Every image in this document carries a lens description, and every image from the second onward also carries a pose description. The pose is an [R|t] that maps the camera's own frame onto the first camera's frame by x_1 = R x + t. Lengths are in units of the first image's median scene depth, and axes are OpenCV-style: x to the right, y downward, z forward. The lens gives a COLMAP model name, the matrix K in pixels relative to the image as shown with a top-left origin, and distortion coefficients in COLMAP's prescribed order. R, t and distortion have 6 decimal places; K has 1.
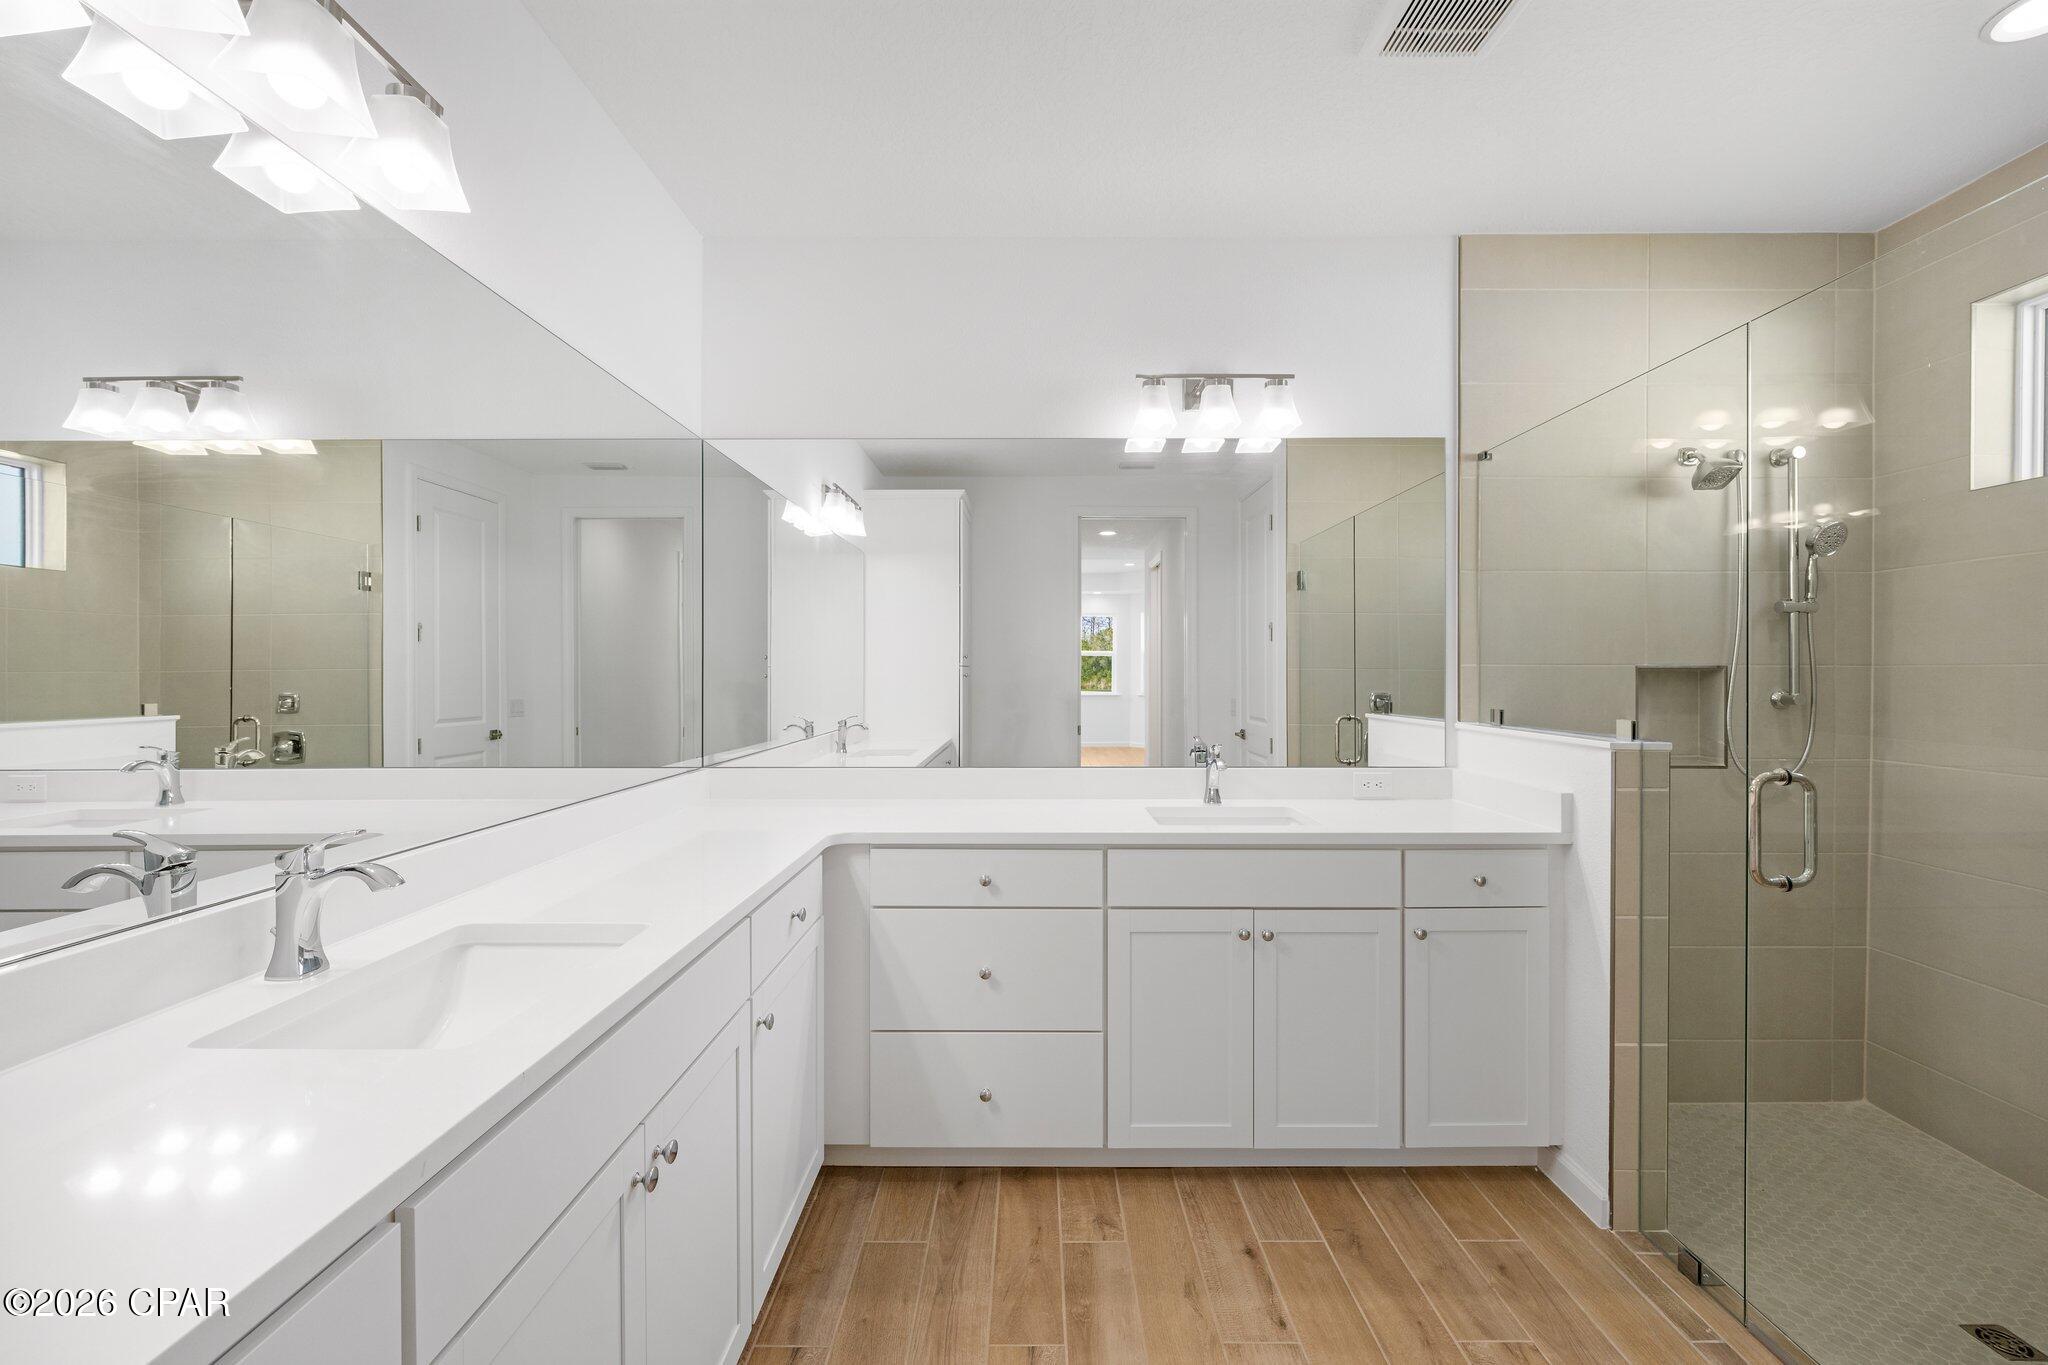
lens RADIAL K [[830.9, 0, 1028.0], [0, 830.9, 682.1], [0, 0, 1]] dist [0.003340, -0.000130]
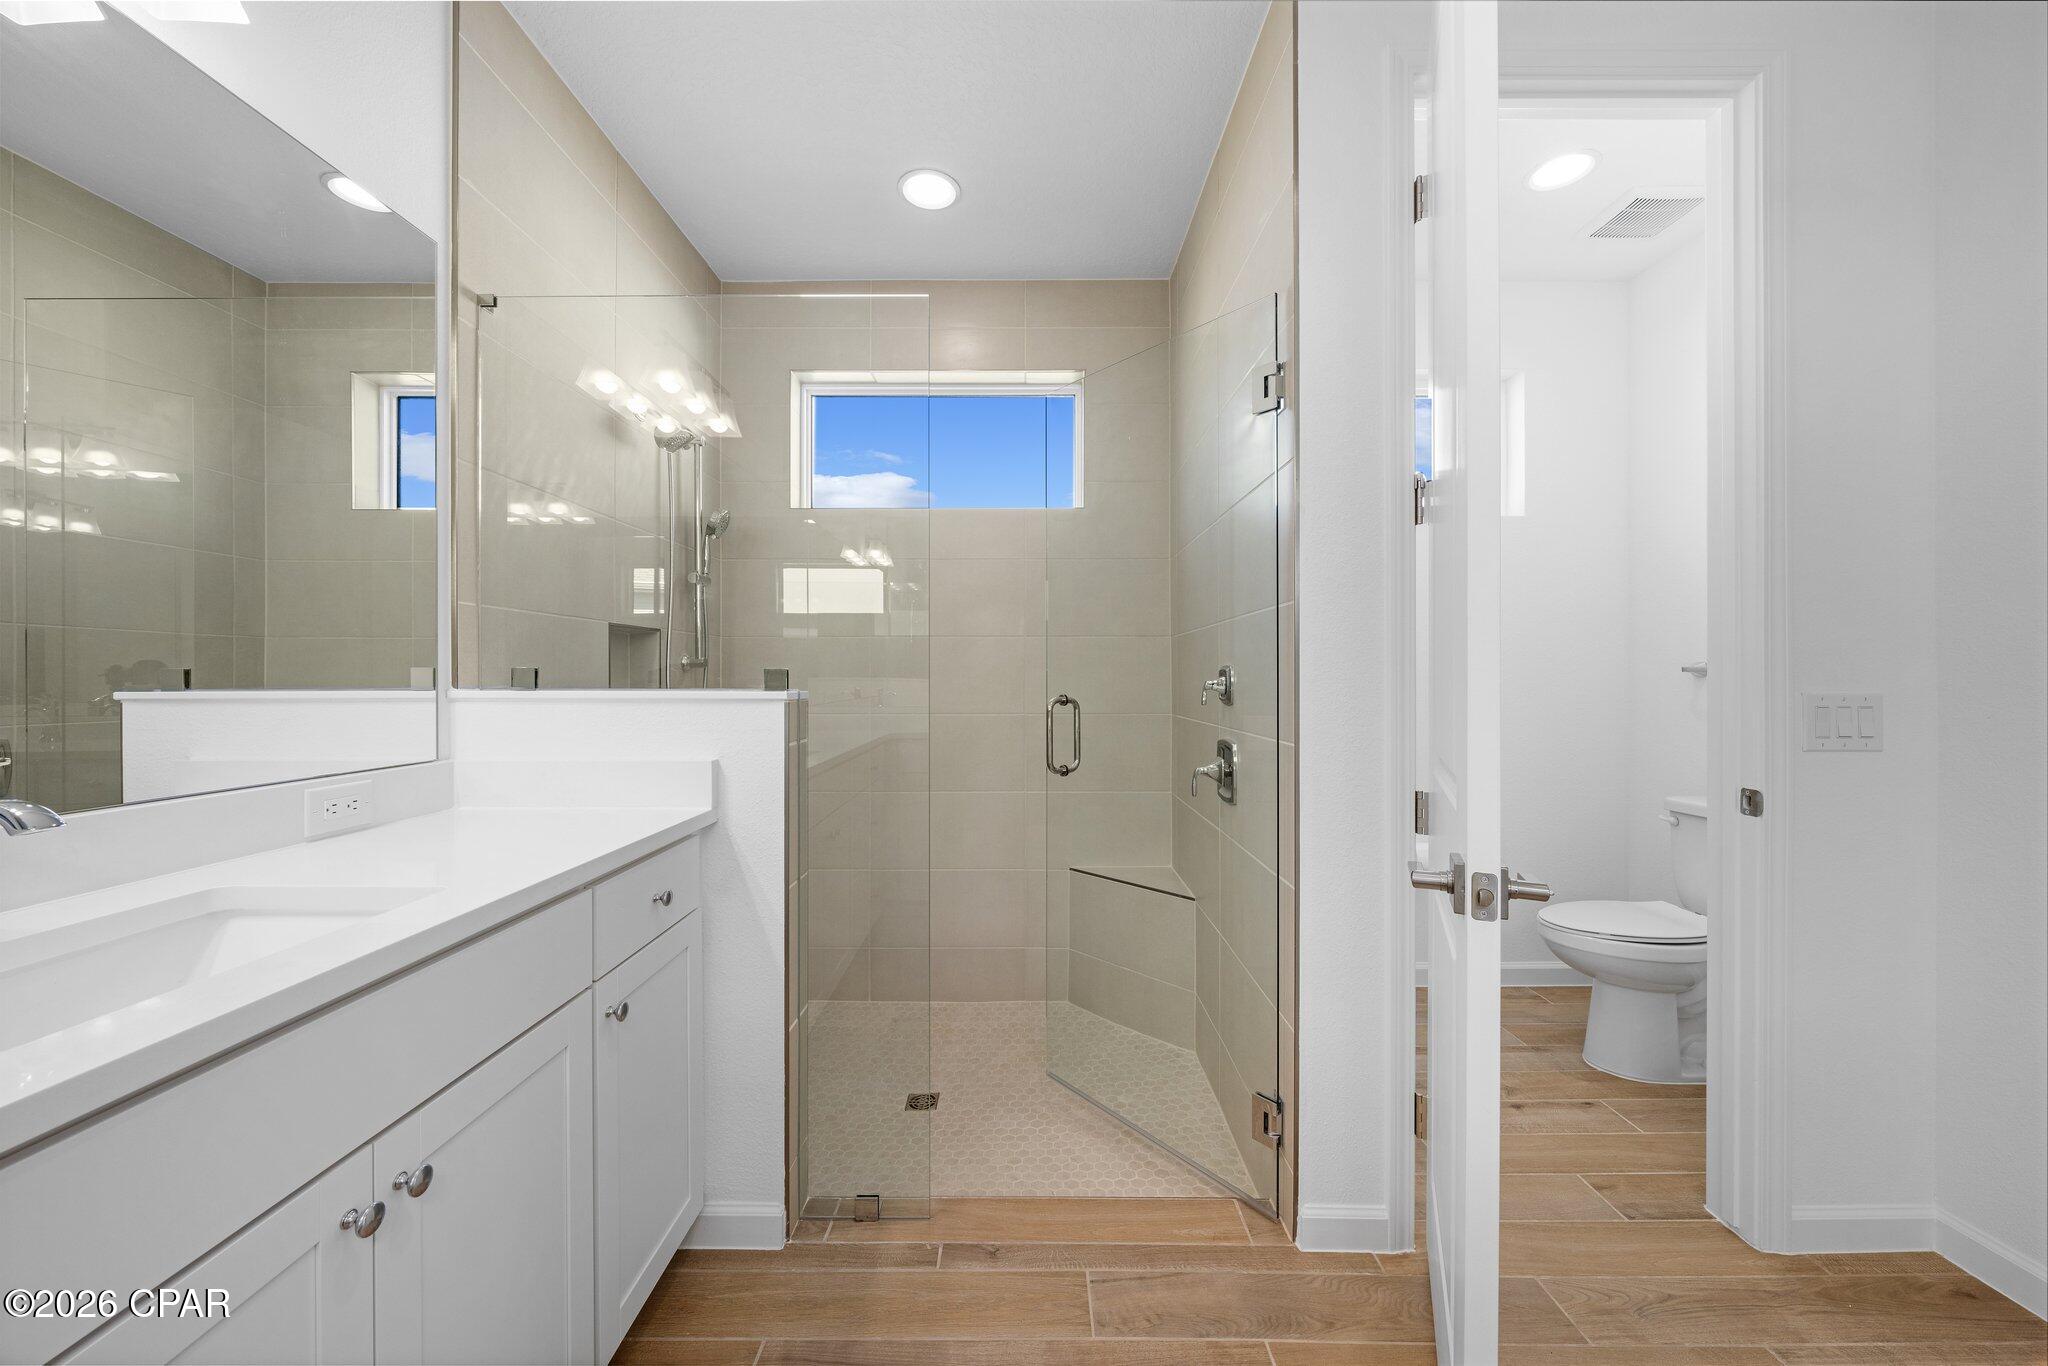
lens RADIAL K [[756.1, 0, 1029.7], [0, 756.1, 671.5], [0, 0, 1]] dist [0.001304, 0.000086]
pose [[-0.019540, 0.006719, 0.999786, -0.106986], [0.004965, 0.999966, -0.006623, 0.050952], [-0.999797, 0.004834, -0.019573, 0.693557]]
